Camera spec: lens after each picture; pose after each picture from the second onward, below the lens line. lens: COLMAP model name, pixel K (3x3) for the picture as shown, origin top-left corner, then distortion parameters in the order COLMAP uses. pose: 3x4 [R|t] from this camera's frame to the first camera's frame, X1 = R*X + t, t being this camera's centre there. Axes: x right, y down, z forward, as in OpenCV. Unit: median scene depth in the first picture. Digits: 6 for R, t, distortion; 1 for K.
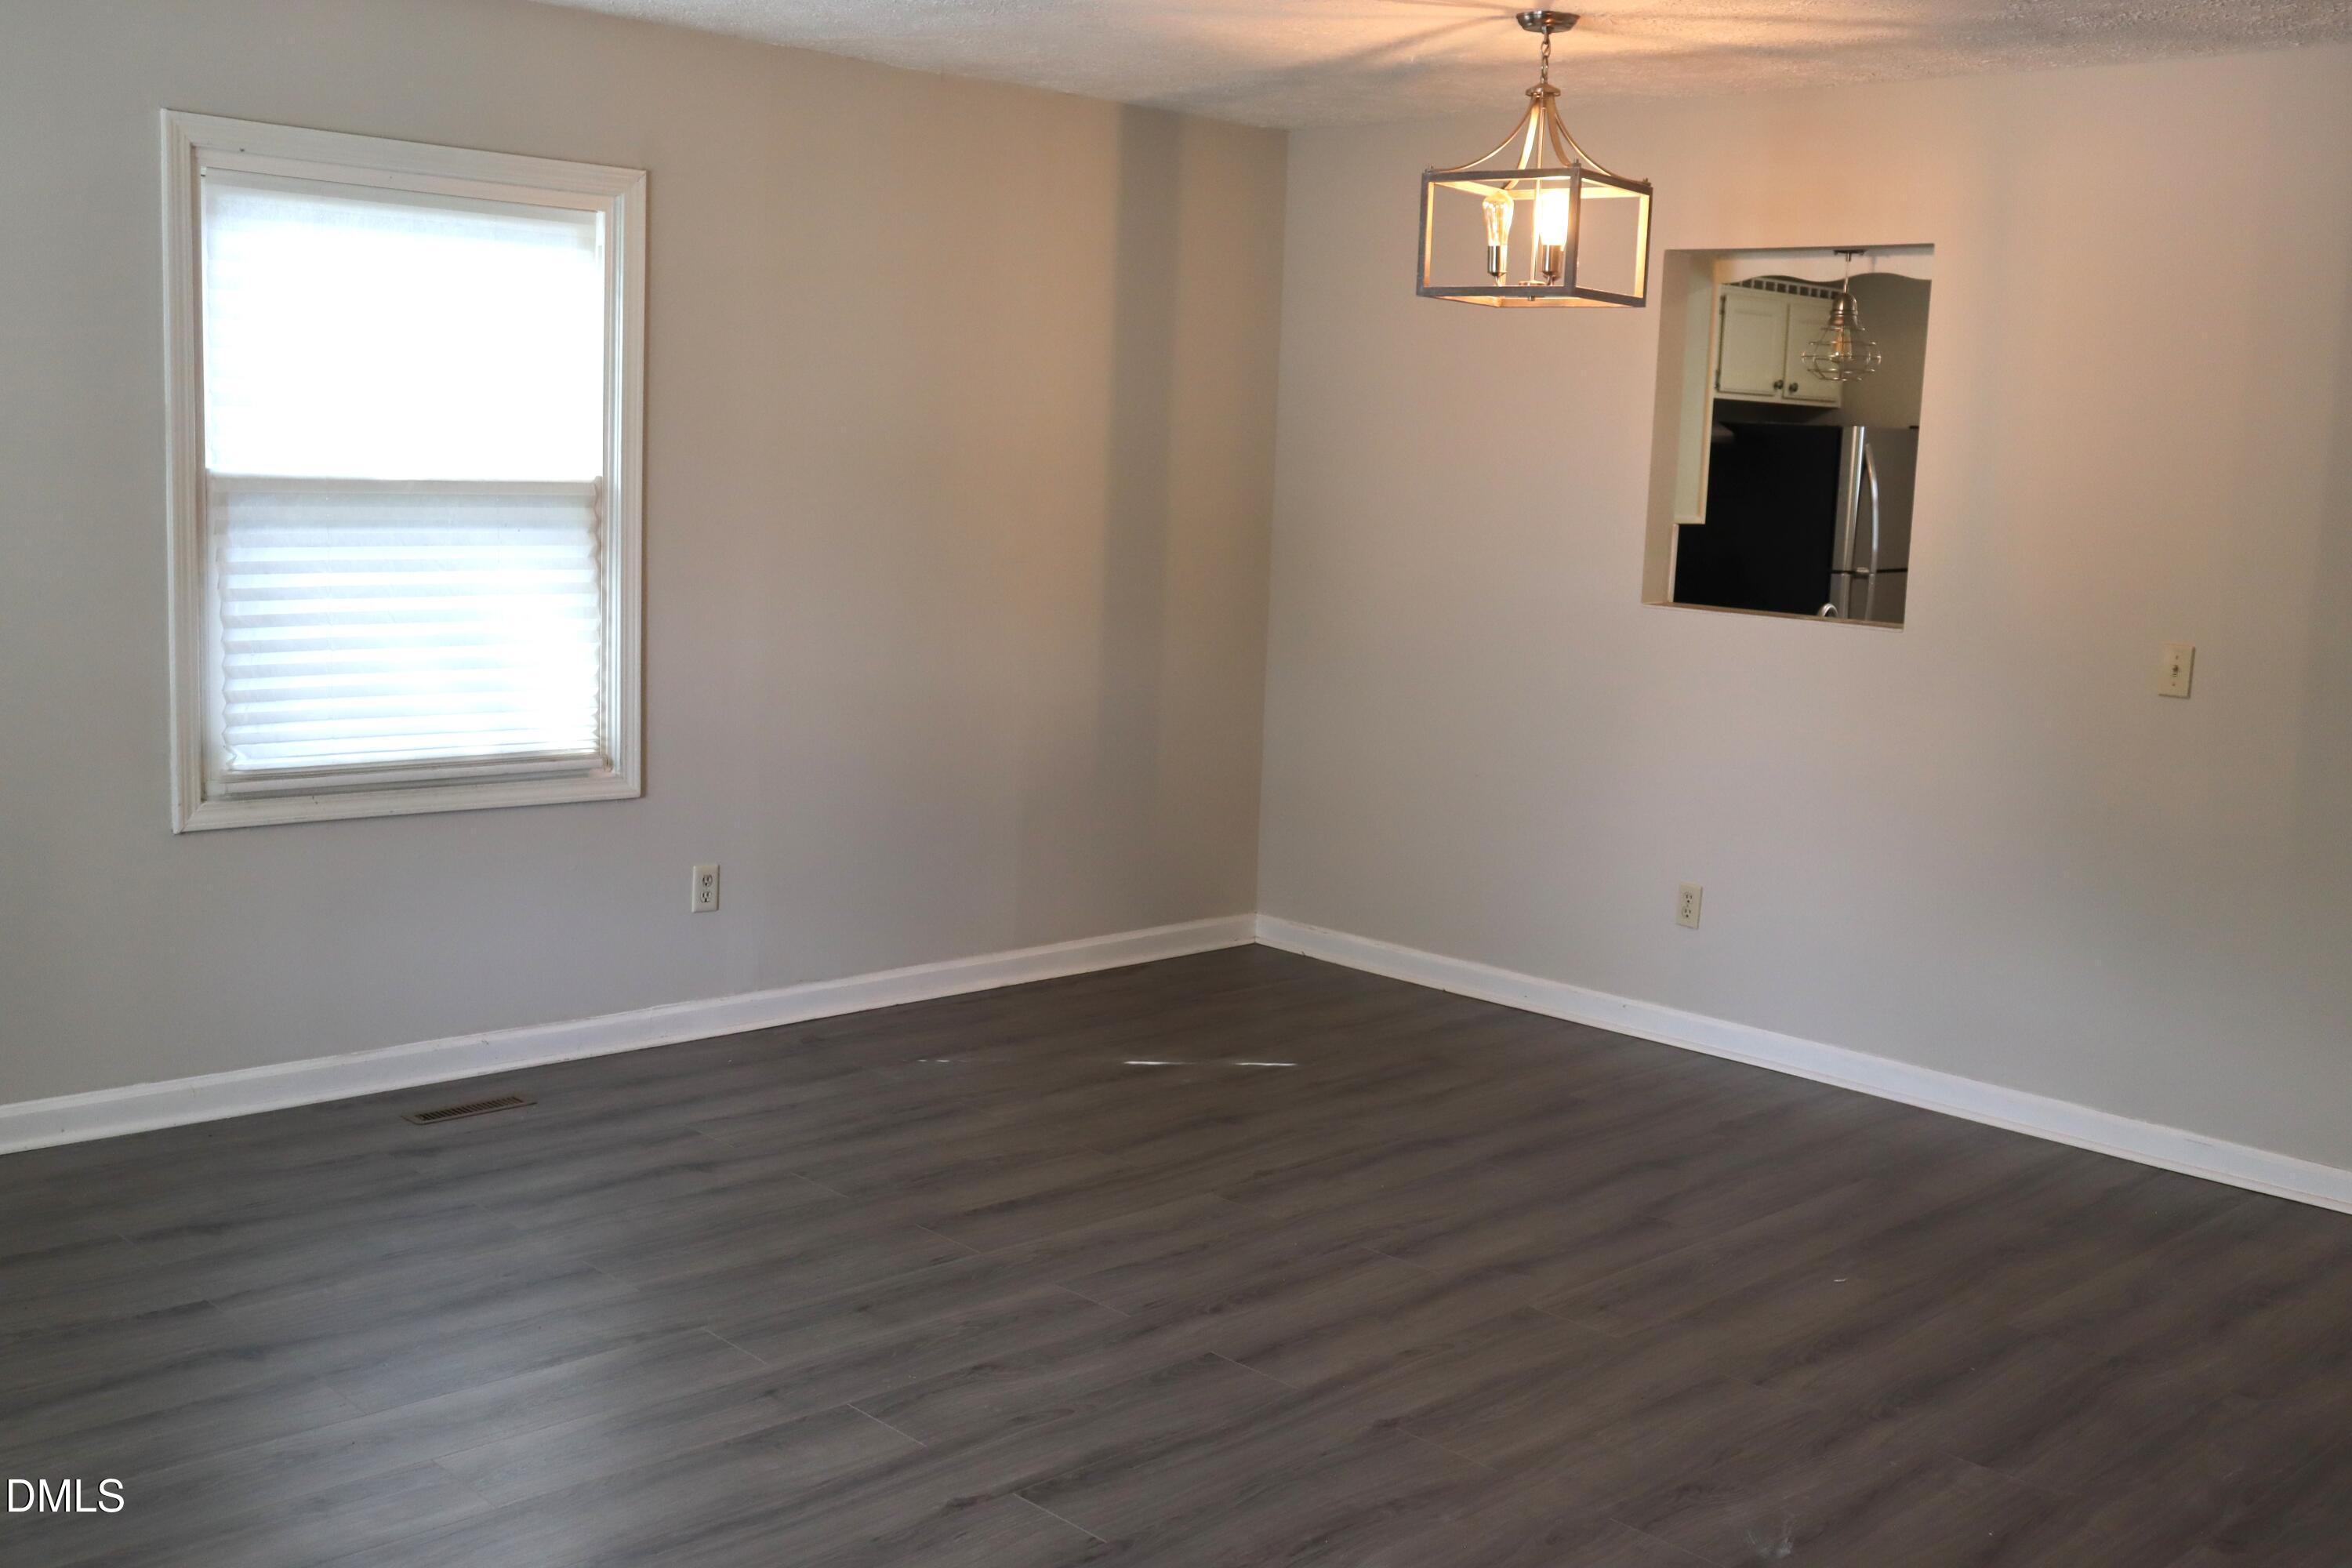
lens RADIAL K [[2380.5, 0, 1210.7], [0, 2380.5, 788.0], [0, 0, 1]] dist [-0.123032, 0.204623]
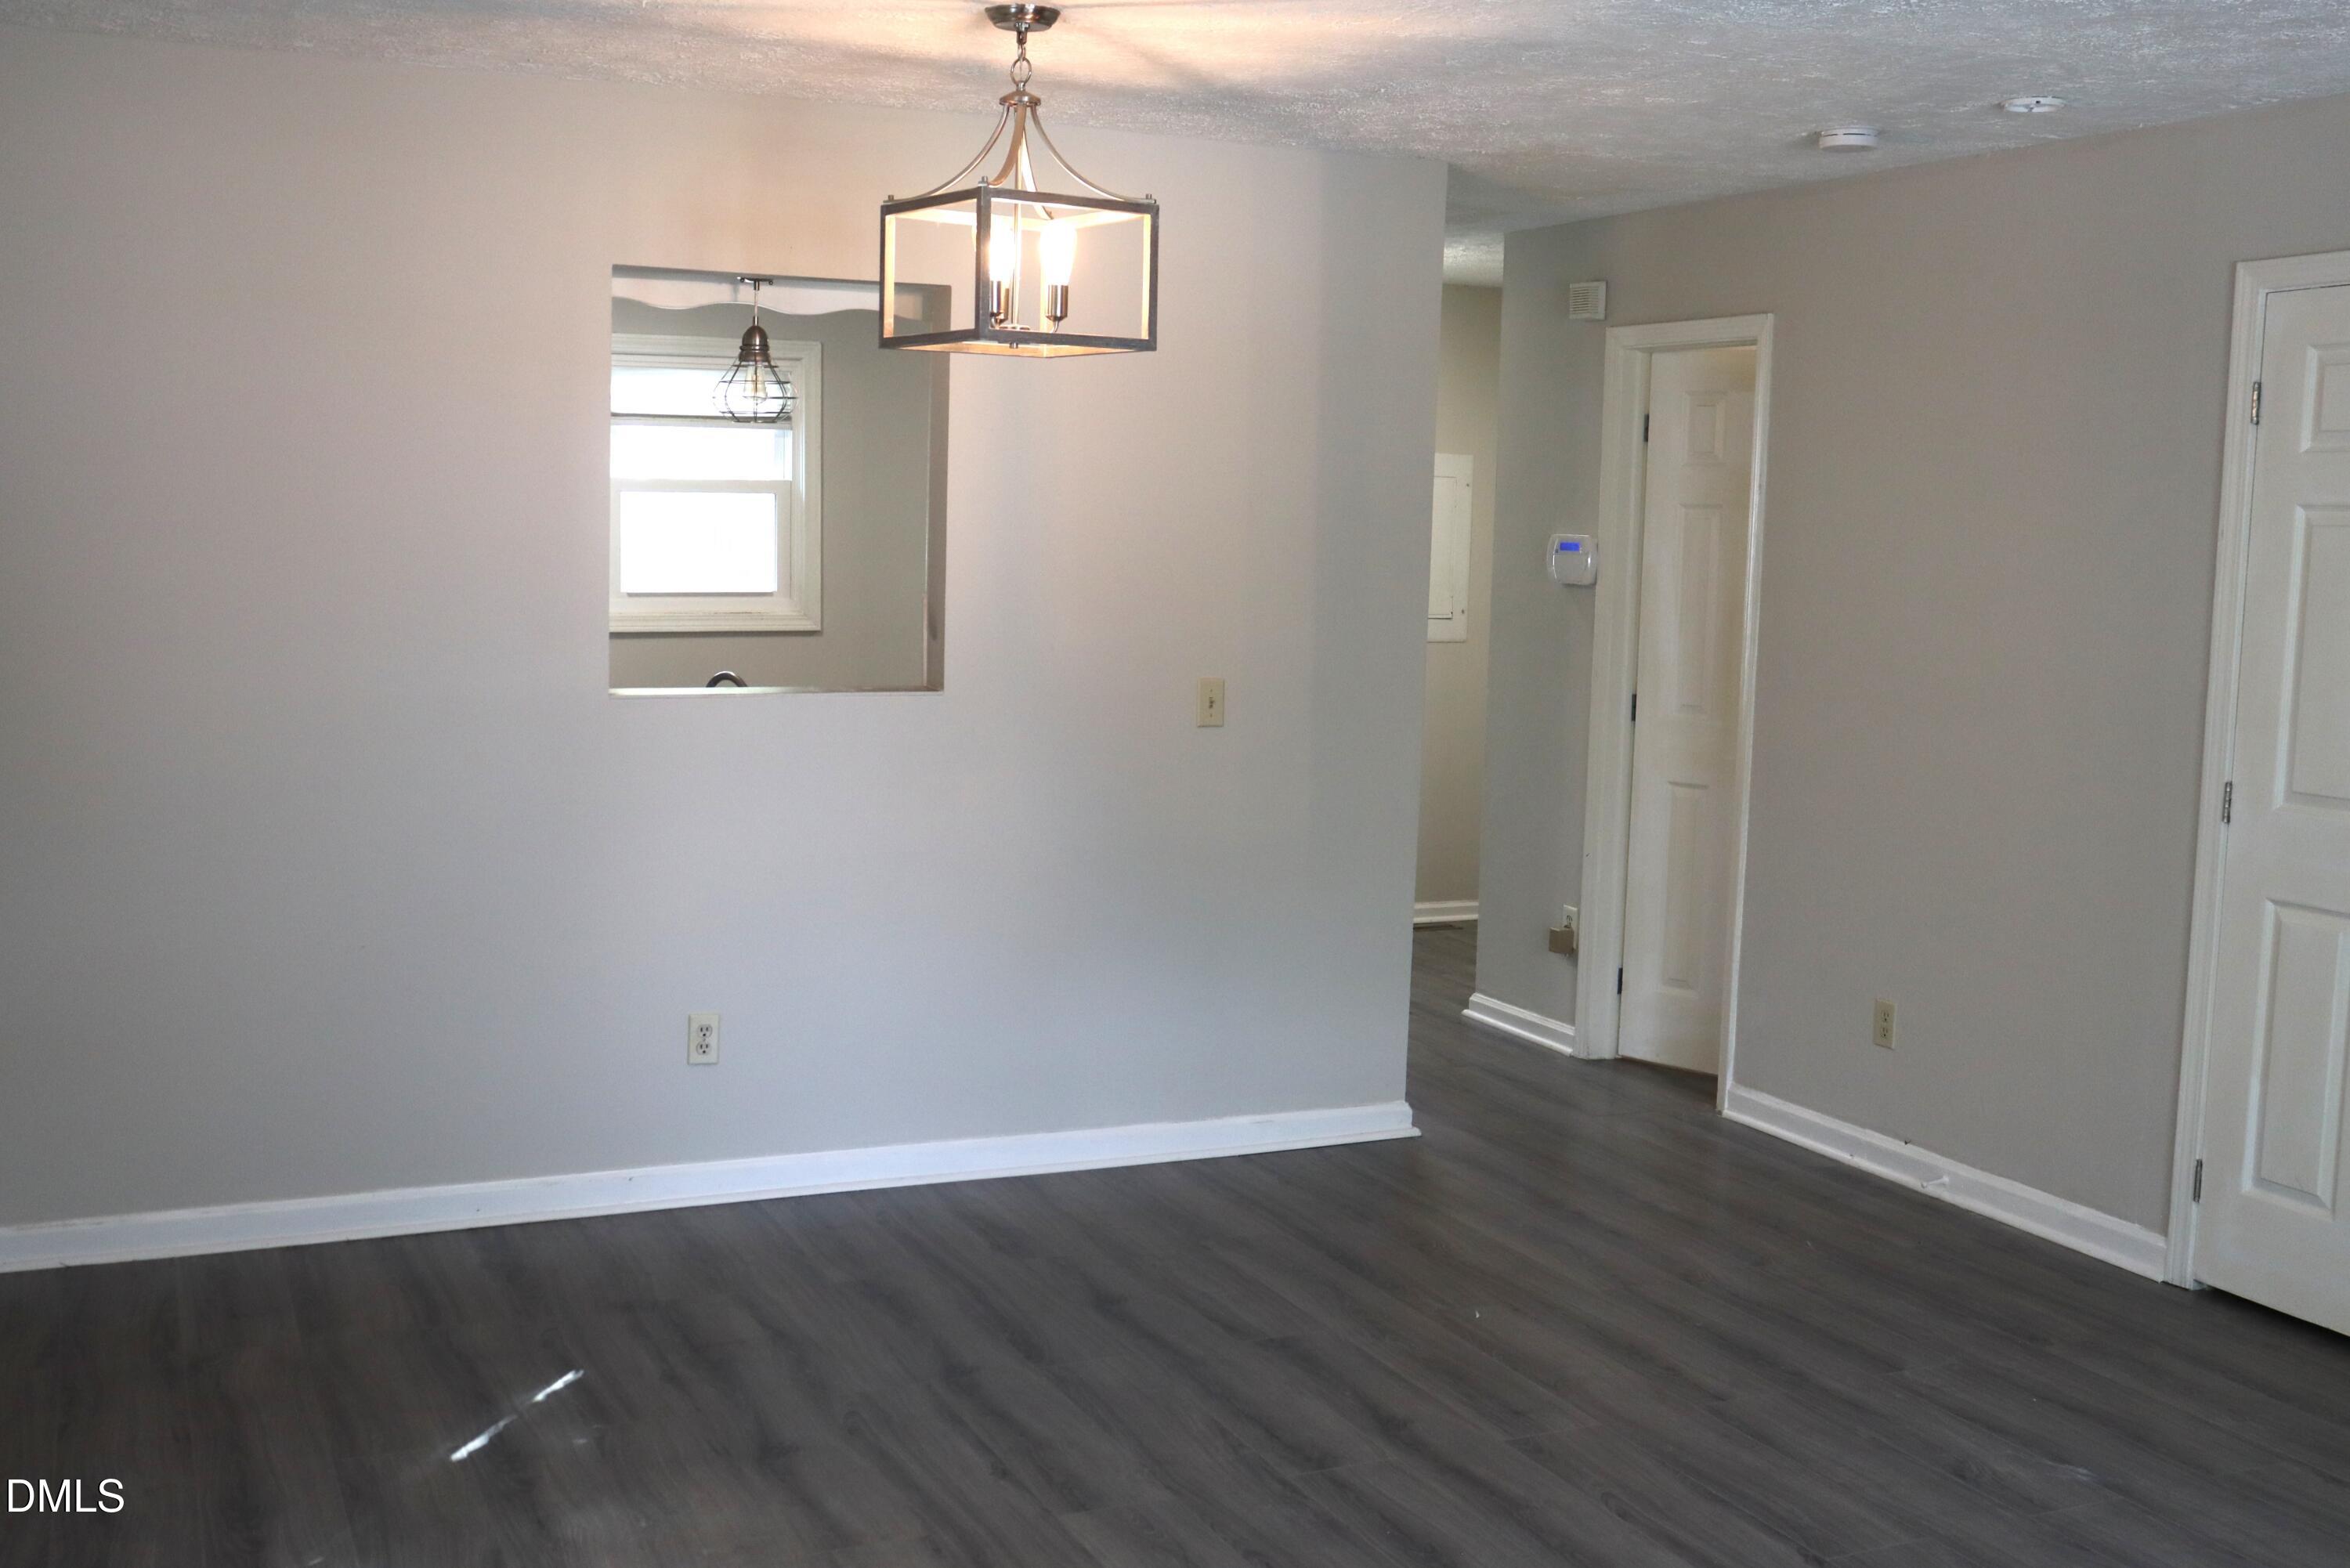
lens RADIAL K [[2378.3, 0, 1209.7], [0, 2378.3, 788.0], [0, 0, 1]] dist [-0.123032, 0.204623]
pose [[0.329497, -0.138701, 0.933913, -0.656605], [0.123980, 0.986942, 0.102835, -0.131958], [-0.935981, 0.081903, 0.342391, 0.670070]]
